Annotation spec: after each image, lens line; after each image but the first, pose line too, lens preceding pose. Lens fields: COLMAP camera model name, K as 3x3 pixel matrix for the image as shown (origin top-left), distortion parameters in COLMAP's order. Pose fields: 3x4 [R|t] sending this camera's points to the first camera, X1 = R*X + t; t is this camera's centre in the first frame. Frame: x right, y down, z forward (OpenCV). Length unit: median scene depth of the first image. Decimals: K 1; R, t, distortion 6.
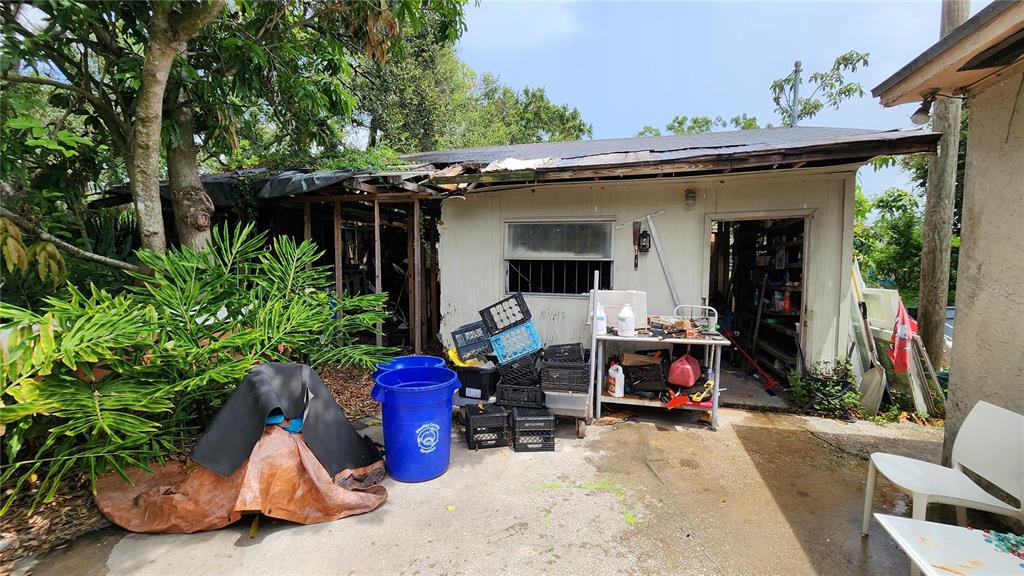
lens RADIAL K [[422.2, 0, 509.6], [0, 422.2, 288.3], [0, 0, 1]] dist [0.001396, 0.000333]
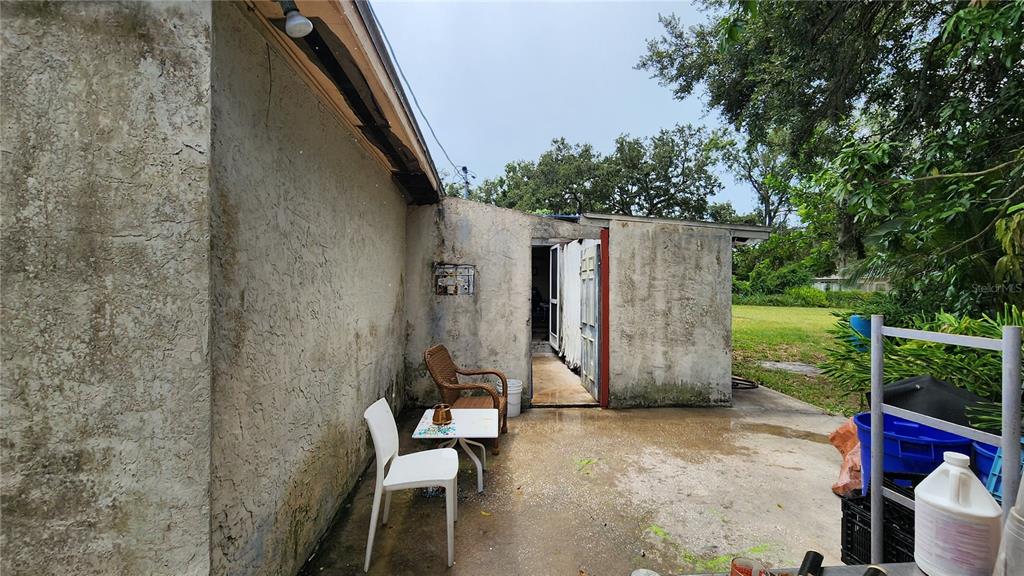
lens RADIAL K [[422.2, 0, 512.6], [0, 422.2, 286.5], [0, 0, 1]] dist [0.001396, 0.000333]
pose [[-0.935216, -0.005421, -0.354037, 0.998665], [-0.032515, 0.996973, 0.070625, -0.125423], [0.352582, 0.077562, -0.932561, 1.801982]]
